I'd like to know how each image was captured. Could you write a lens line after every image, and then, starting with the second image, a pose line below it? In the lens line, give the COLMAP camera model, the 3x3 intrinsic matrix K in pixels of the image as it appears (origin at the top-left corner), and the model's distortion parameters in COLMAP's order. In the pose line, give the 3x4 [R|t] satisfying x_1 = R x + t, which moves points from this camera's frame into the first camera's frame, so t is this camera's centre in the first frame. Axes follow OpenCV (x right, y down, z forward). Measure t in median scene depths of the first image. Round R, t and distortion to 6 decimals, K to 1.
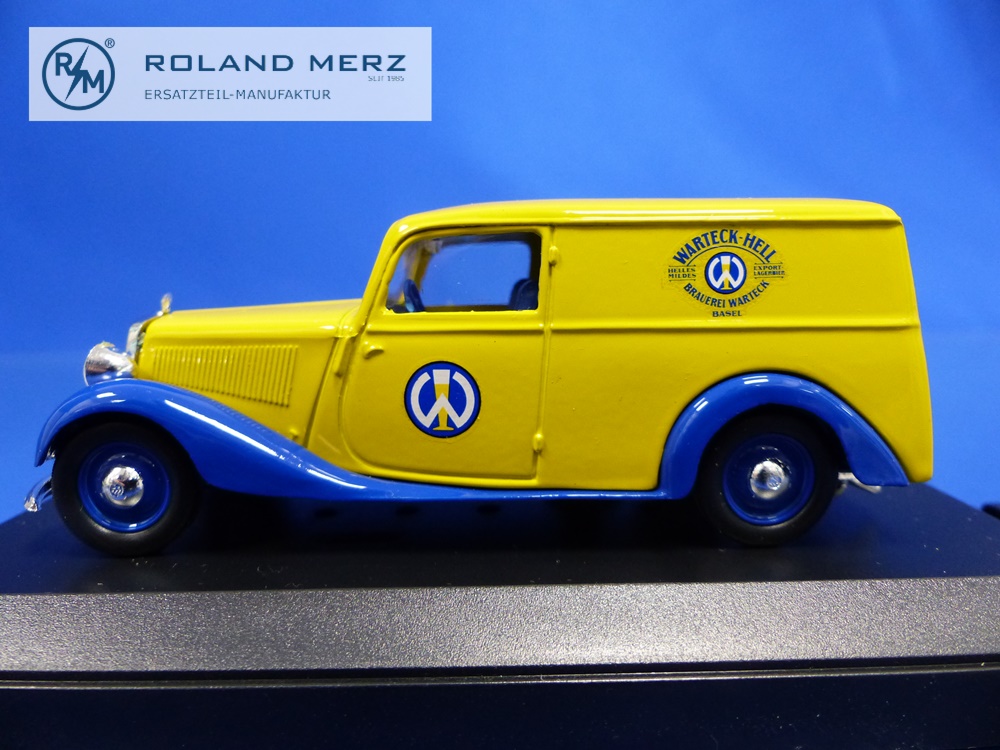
lens RADIAL K [[783.1, 0, 500.0], [0, 783.1, 375.0], [0, 0, 1]] dist [-0.017301, -0.007639]
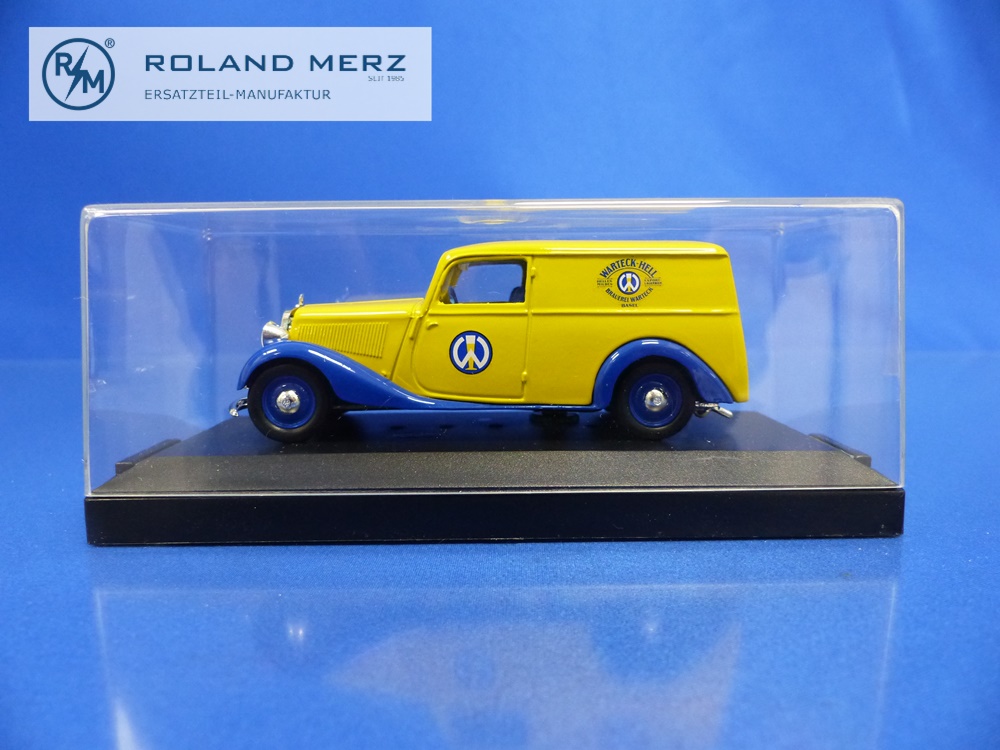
lens RADIAL K [[783.1, 0, 500.0], [0, 783.1, 375.0], [0, 0, 1]] dist [-0.017301, -0.007639]
pose [[0.999948, 0.007647, 0.006687, -0.019146], [-0.007460, 0.999593, -0.027541, 0.133858], [-0.006895, 0.027490, 0.999598, -0.796585]]
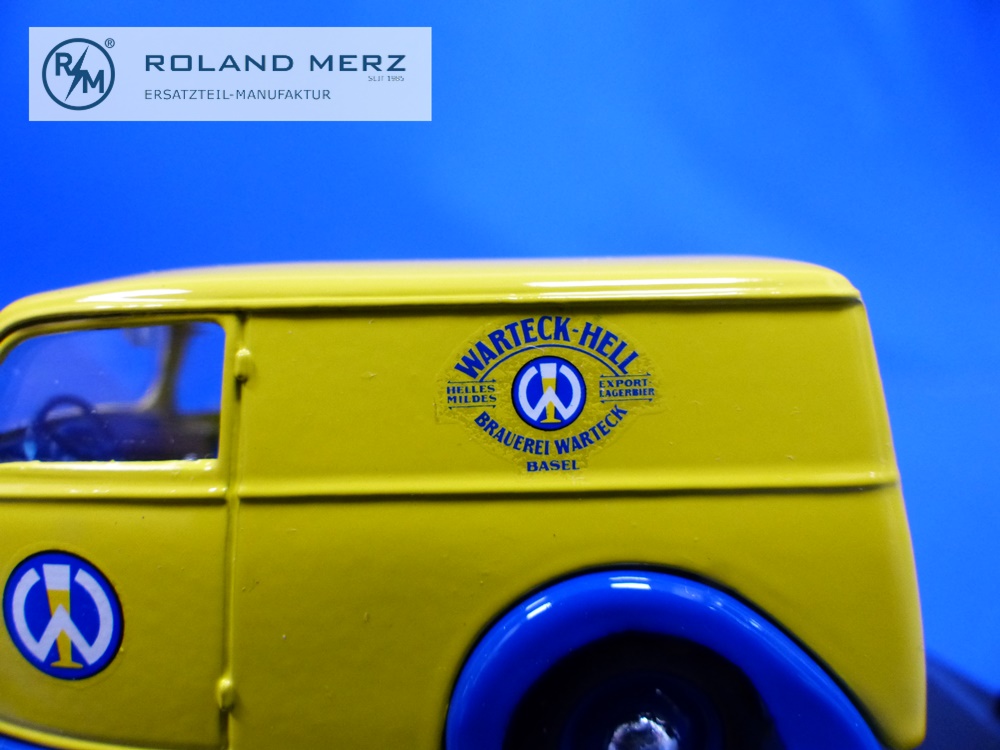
lens RADIAL K [[783.1, 0, 500.0], [0, 783.1, 375.0], [0, 0, 1]] dist [-0.017301, -0.007639]
pose [[0.999930, -0.008326, -0.008405, 0.257937], [0.007852, 0.998455, -0.055015, -0.112759], [0.008850, 0.054945, 0.998450, 0.434780]]
